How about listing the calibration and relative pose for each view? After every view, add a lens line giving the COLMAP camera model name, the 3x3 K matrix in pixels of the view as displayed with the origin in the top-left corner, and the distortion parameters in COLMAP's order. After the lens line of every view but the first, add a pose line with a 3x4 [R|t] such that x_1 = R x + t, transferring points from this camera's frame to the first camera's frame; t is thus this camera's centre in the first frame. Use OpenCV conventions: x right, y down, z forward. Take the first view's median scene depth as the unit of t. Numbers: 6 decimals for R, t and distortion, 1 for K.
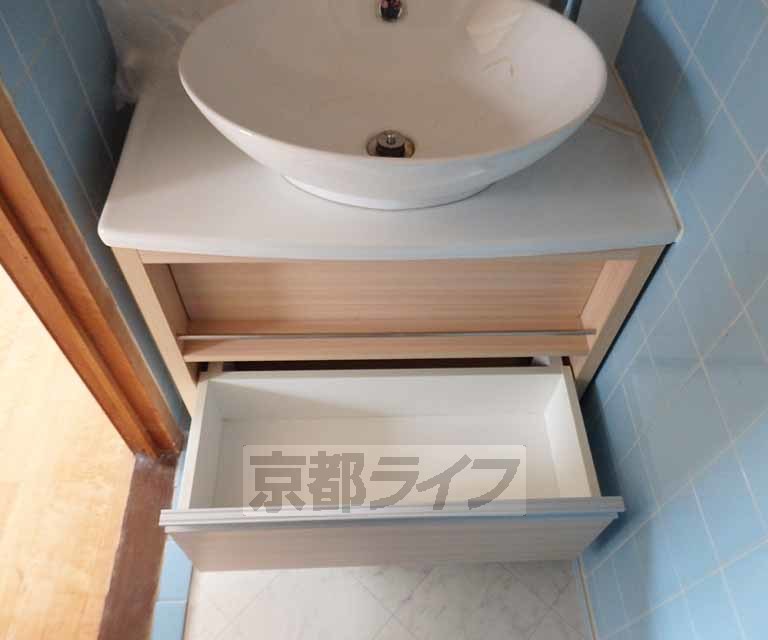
lens RADIAL K [[627.5, 0, 383.4], [0, 627.5, 322.7], [0, 0, 1]] dist [0.009652, -0.013749]
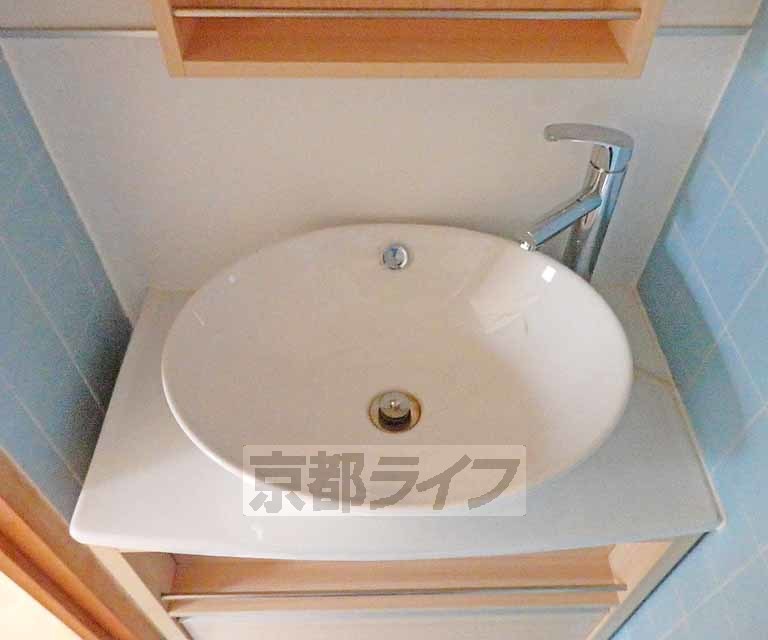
lens RADIAL K [[627.5, 0, 383.2], [0, 627.5, 316.2], [0, 0, 1]] dist [0.009652, -0.013749]
pose [[0.999642, -0.002420, -0.026649, 0.019453], [-0.000255, 0.994996, -0.099916, -0.327250], [0.026757, 0.099887, 0.994639, 0.075406]]
